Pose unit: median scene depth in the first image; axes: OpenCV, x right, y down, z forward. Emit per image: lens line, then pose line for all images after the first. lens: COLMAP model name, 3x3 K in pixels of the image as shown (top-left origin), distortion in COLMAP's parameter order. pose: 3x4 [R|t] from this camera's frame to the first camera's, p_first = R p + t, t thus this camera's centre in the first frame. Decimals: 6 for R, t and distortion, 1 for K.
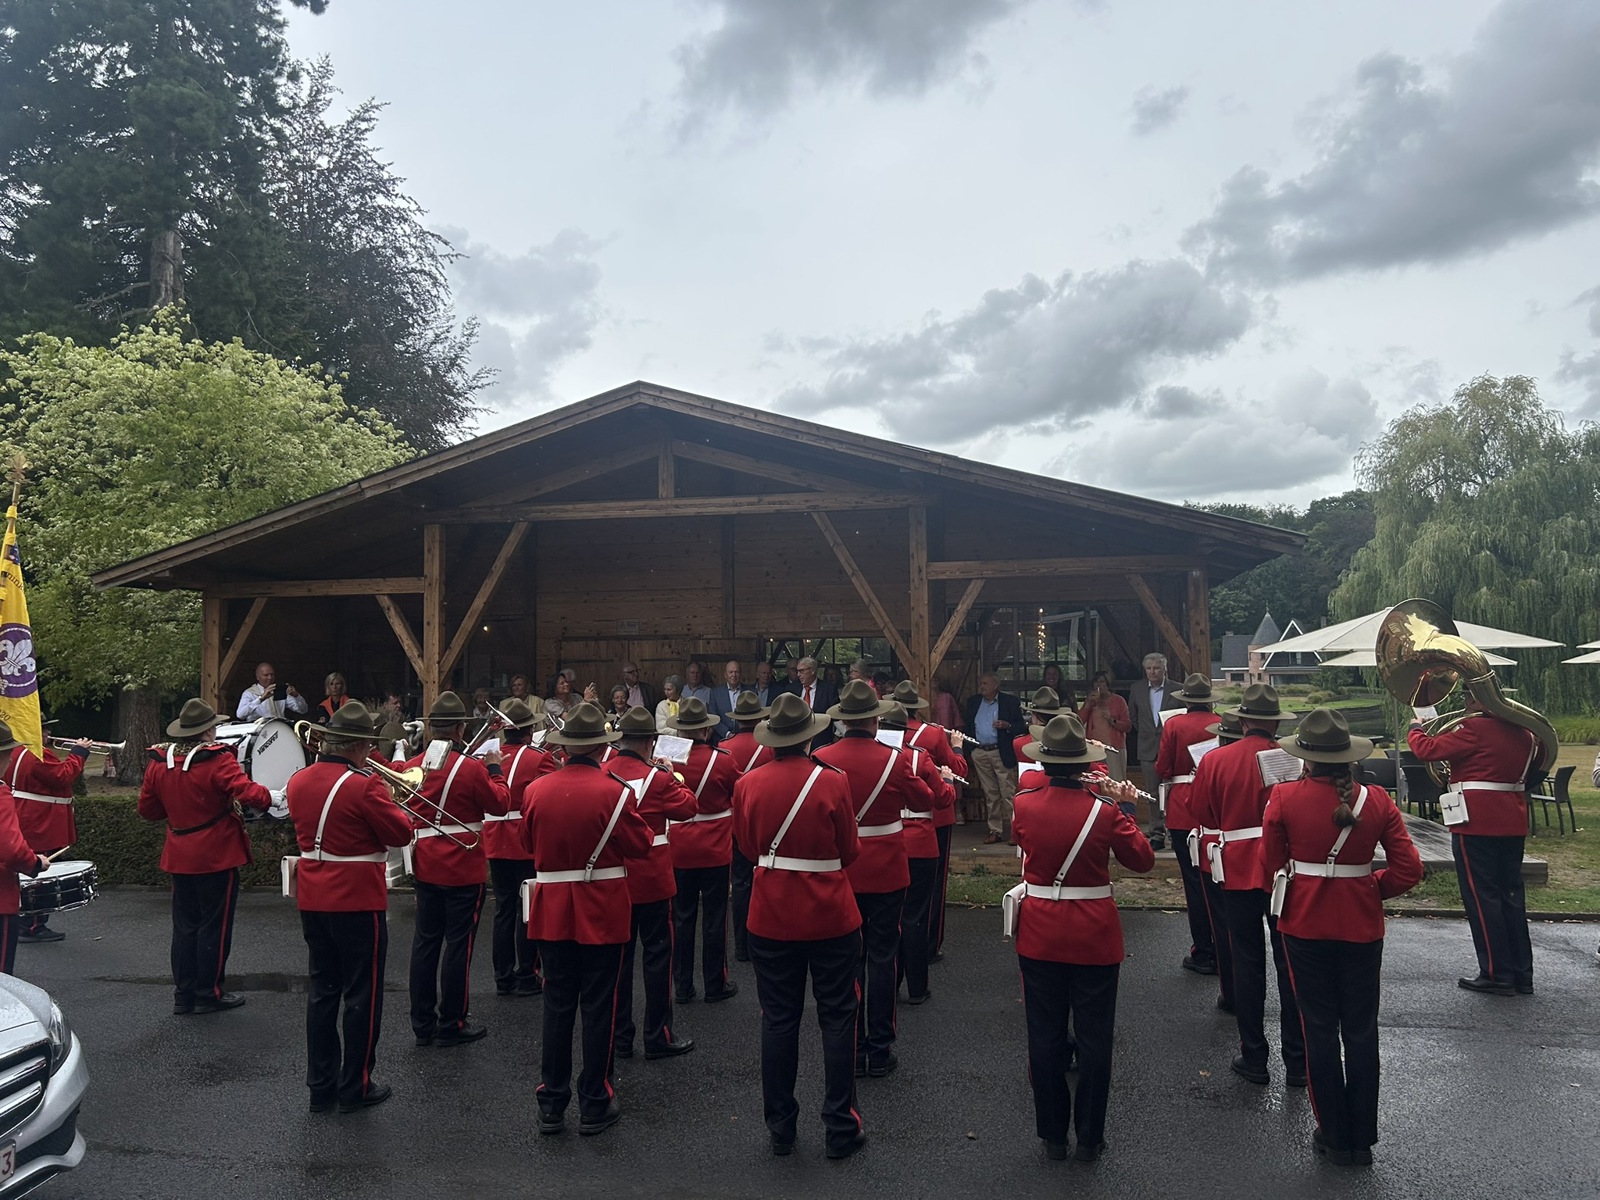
lens RADIAL K [[1215.4, 0, 797.7], [0, 1215.4, 596.5], [0, 0, 1]] dist [0.010082, 0.005737]
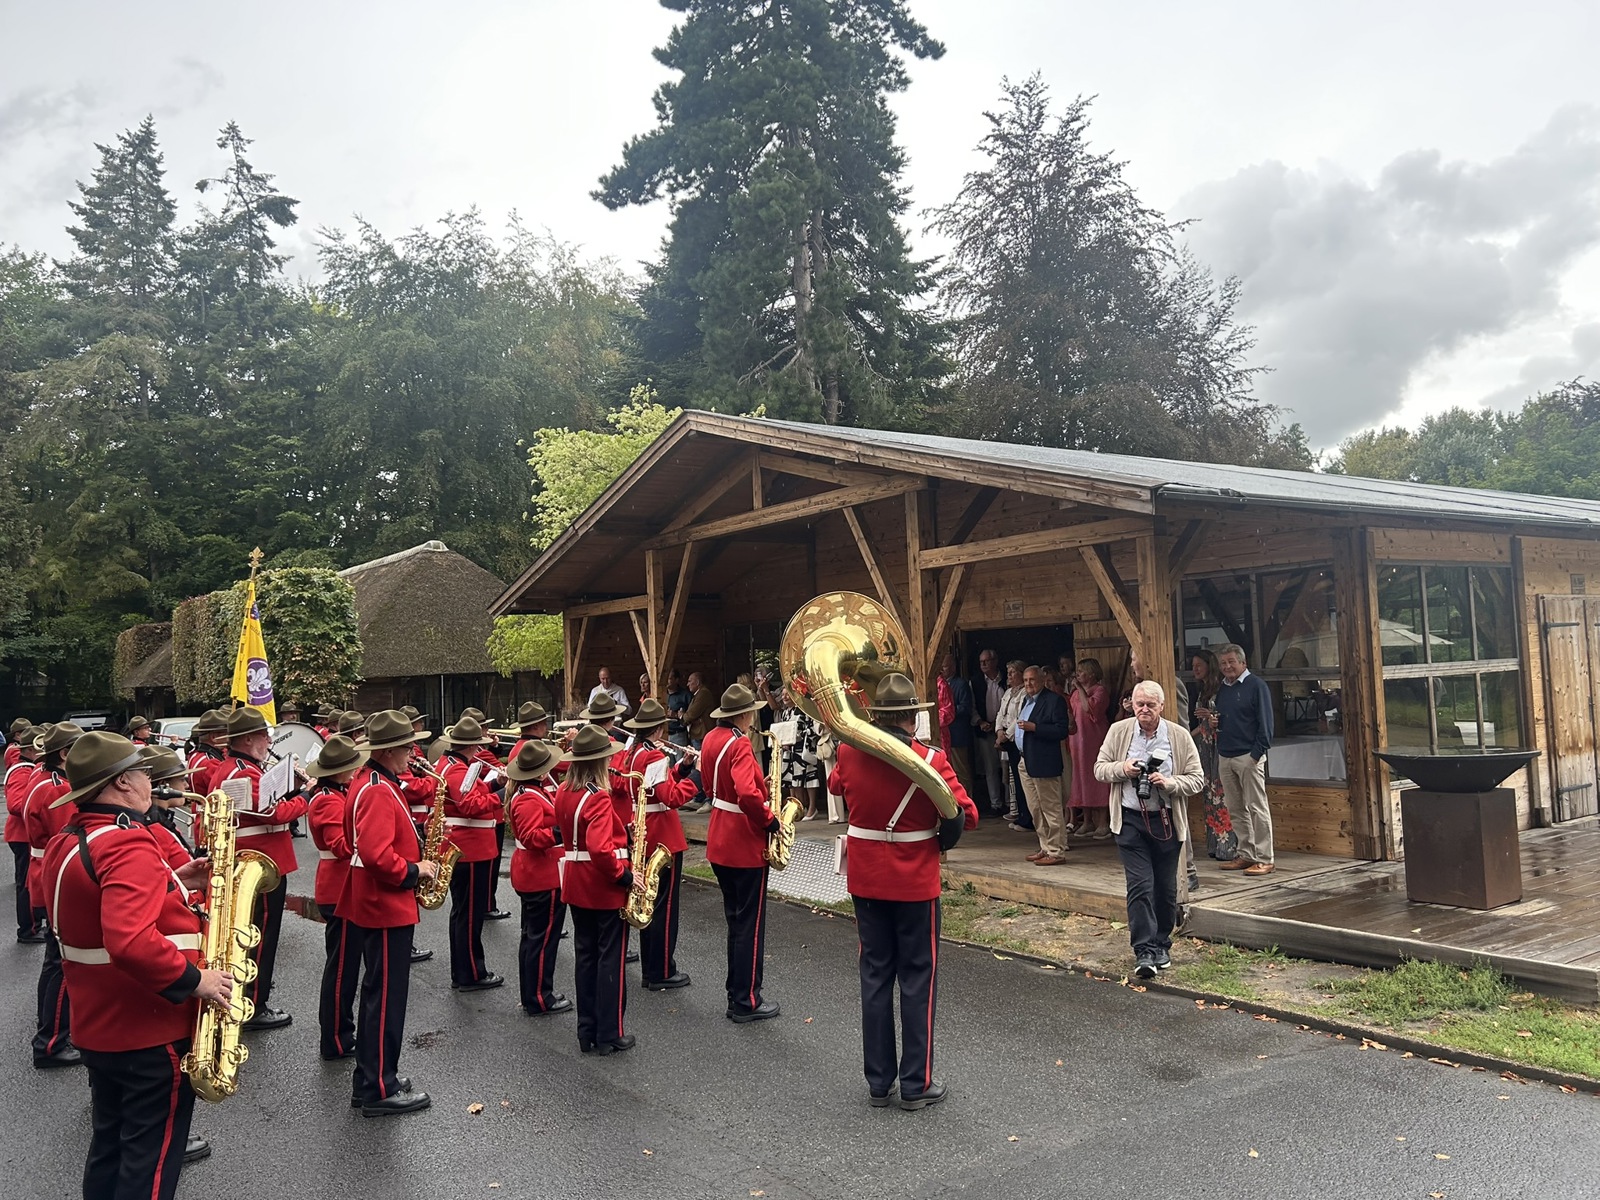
lens RADIAL K [[1215.4, 0, 797.7], [0, 1215.4, 606.0], [0, 0, 1]] dist [0.010082, 0.005737]
pose [[0.708266, -0.053392, -0.703923, 0.673529], [0.077597, 0.996982, 0.002455, 0.003941], [0.701668, -0.056361, 0.710272, 0.267963]]
